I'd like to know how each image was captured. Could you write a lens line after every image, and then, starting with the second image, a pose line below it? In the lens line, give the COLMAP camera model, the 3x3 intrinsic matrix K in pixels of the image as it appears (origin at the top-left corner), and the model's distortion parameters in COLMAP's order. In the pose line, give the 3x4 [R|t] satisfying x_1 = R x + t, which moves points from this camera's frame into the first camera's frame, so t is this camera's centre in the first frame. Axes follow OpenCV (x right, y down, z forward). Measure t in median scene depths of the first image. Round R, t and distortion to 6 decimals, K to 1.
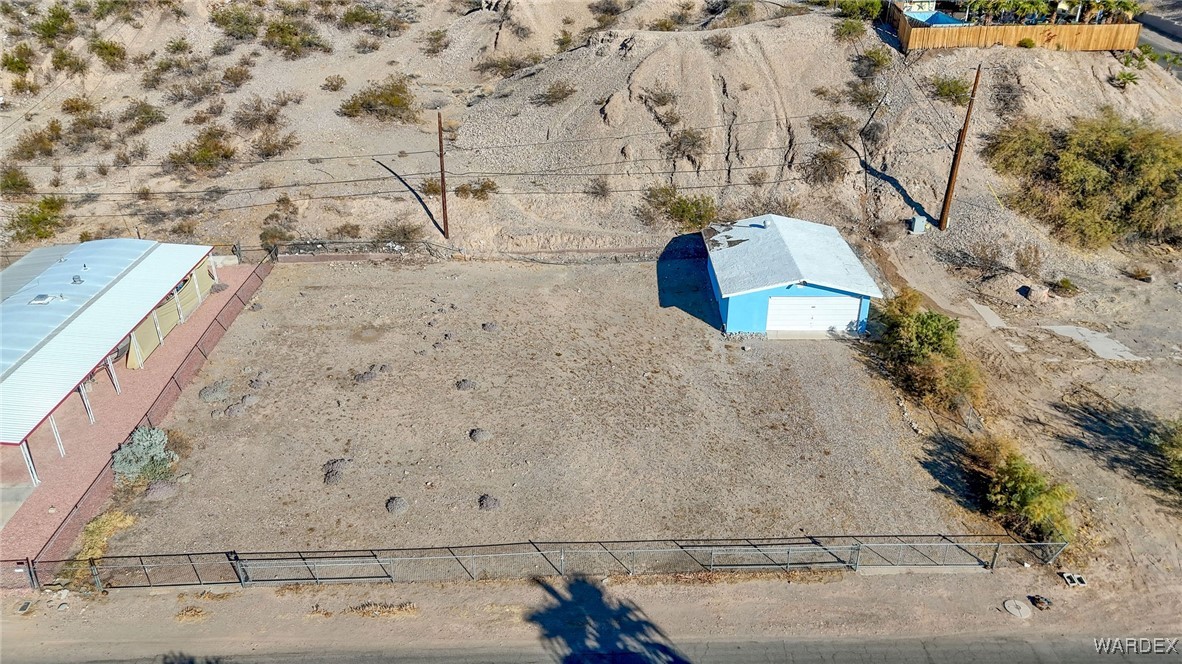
lens RADIAL K [[869.2, 0, 589.5], [0, 869.2, 334.2], [0, 0, 1]] dist [0.072541, -0.064346]
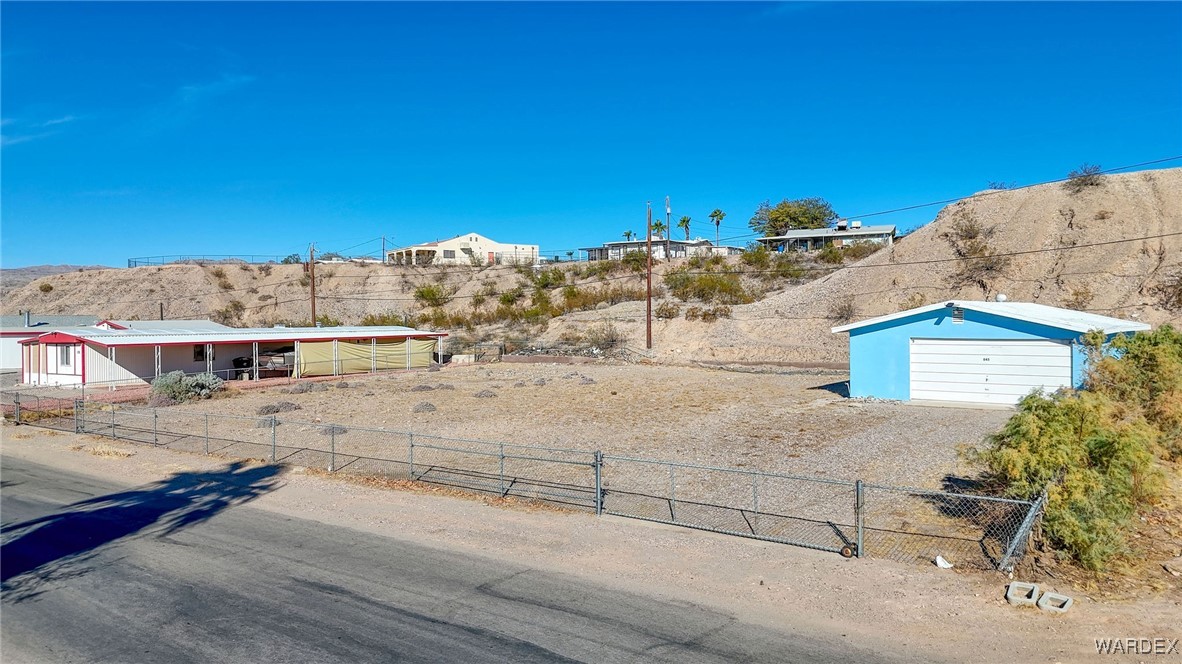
lens RADIAL K [[869.2, 0, 589.5], [0, 869.2, 334.2], [0, 0, 1]] dist [0.072541, -0.064346]
pose [[0.773898, 0.006036, -0.633281, 0.352128], [-0.286238, 0.895325, -0.341263, 0.198119], [0.564933, 0.445372, 0.694618, 0.333598]]
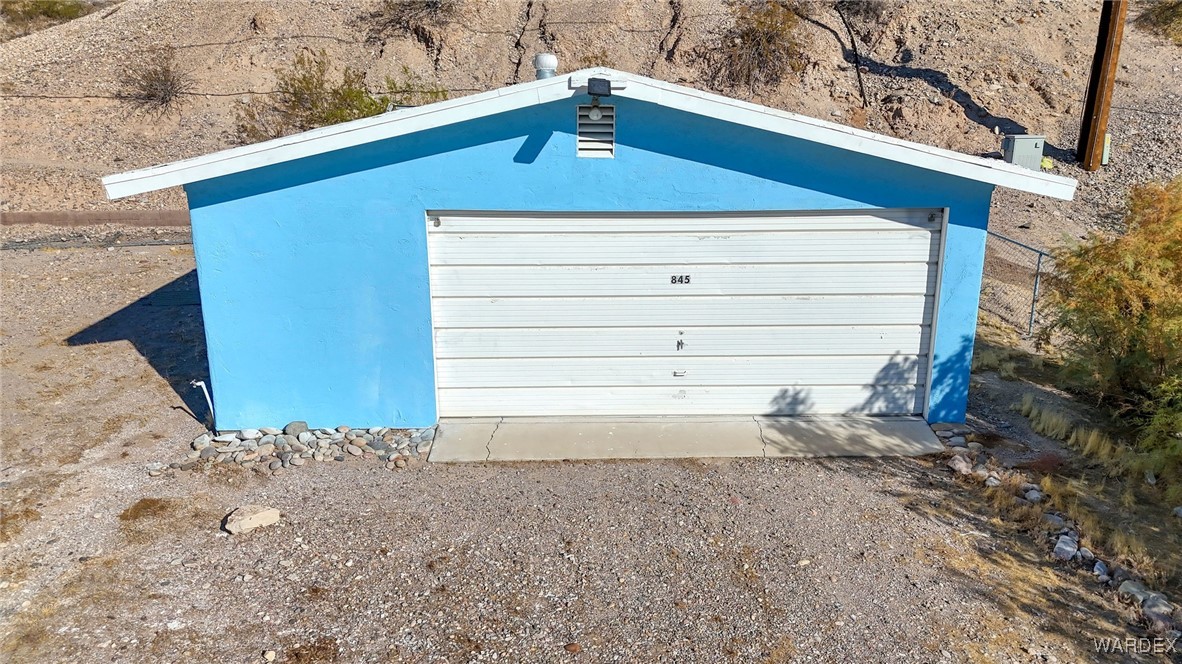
lens RADIAL K [[869.2, 0, 589.5], [0, 869.2, 334.2], [0, 0, 1]] dist [0.072541, -0.064346]
pose [[0.999359, -0.007264, 0.035059, 0.188521], [0.014068, 0.980116, -0.197925, 0.012848], [-0.032924, 0.198291, 0.979590, 0.674392]]
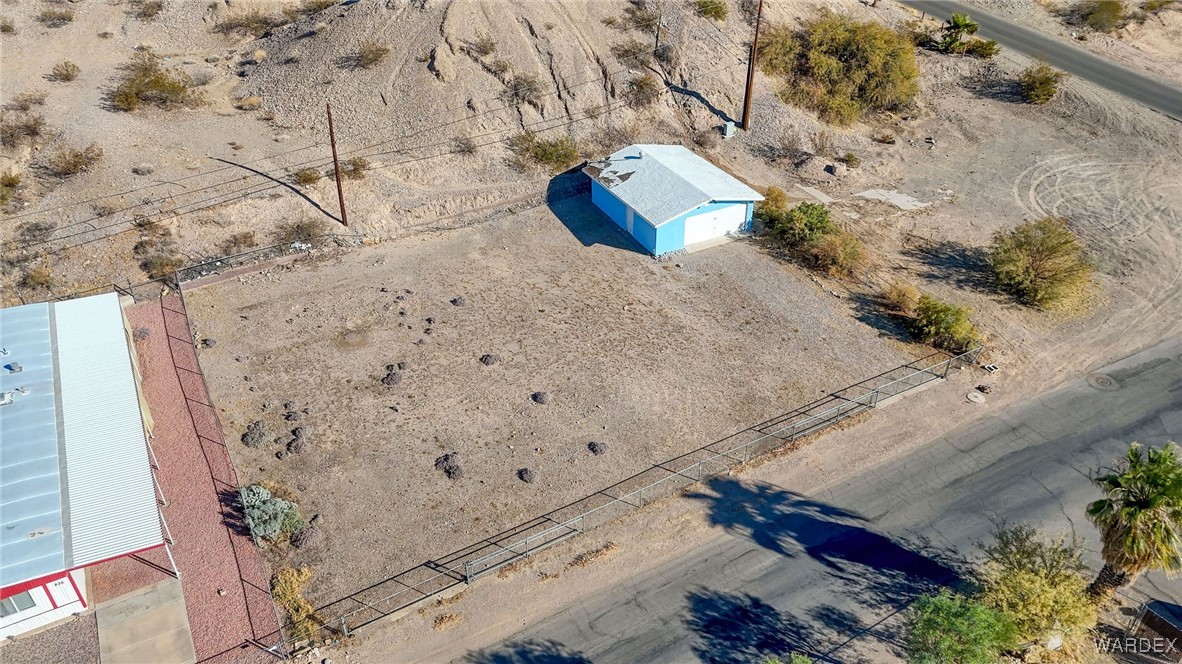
lens RADIAL K [[869.2, 0, 589.5], [0, 869.2, 334.2], [0, 0, 1]] dist [0.072541, -0.064346]
pose [[0.884712, -0.267252, 0.381917, -0.330173], [0.220207, 0.961756, 0.162891, -0.091775], [-0.410844, -0.060011, 0.909728, -0.032270]]
